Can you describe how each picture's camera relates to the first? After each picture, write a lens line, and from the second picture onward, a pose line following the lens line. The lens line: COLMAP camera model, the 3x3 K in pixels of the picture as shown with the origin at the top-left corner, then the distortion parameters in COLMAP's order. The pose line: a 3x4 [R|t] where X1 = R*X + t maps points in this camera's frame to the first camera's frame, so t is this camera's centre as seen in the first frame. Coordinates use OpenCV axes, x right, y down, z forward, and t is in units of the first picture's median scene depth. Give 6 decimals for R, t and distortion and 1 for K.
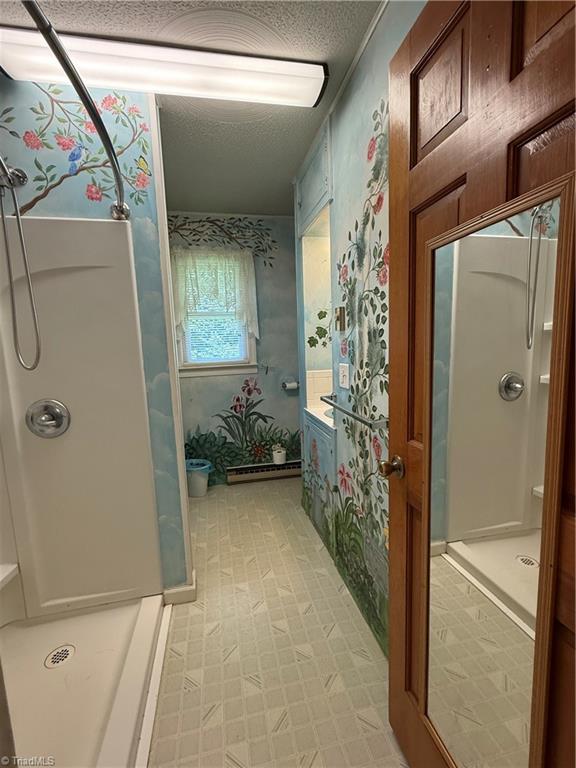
lens RADIAL K [[339.1, 0, 286.0], [0, 339.1, 383.7], [0, 0, 1]] dist [-0.000604, 0.000001]
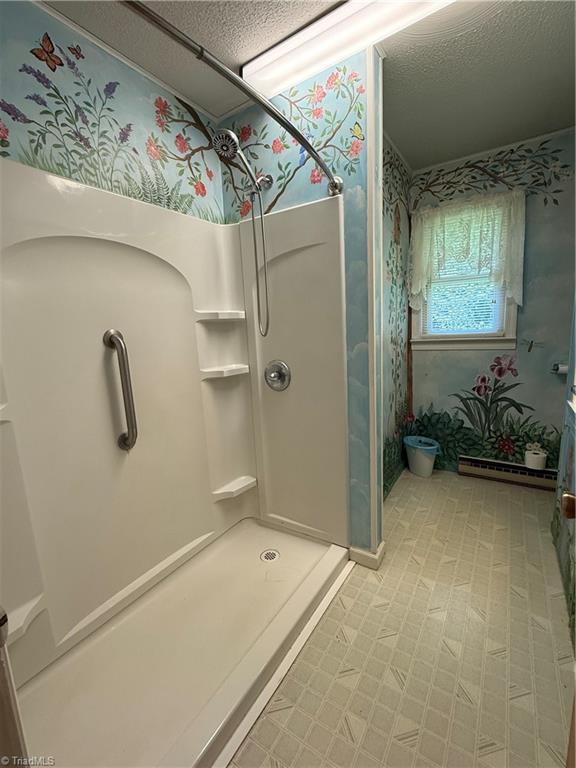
lens RADIAL K [[339.1, 0, 287.0], [0, 339.1, 383.8], [0, 0, 1]] dist [-0.000604, 0.000001]
pose [[0.705021, 0.119134, -0.699108, 0.130759], [-0.062930, 0.992410, 0.105653, -0.002090], [0.706389, -0.030493, 0.707167, 0.079285]]
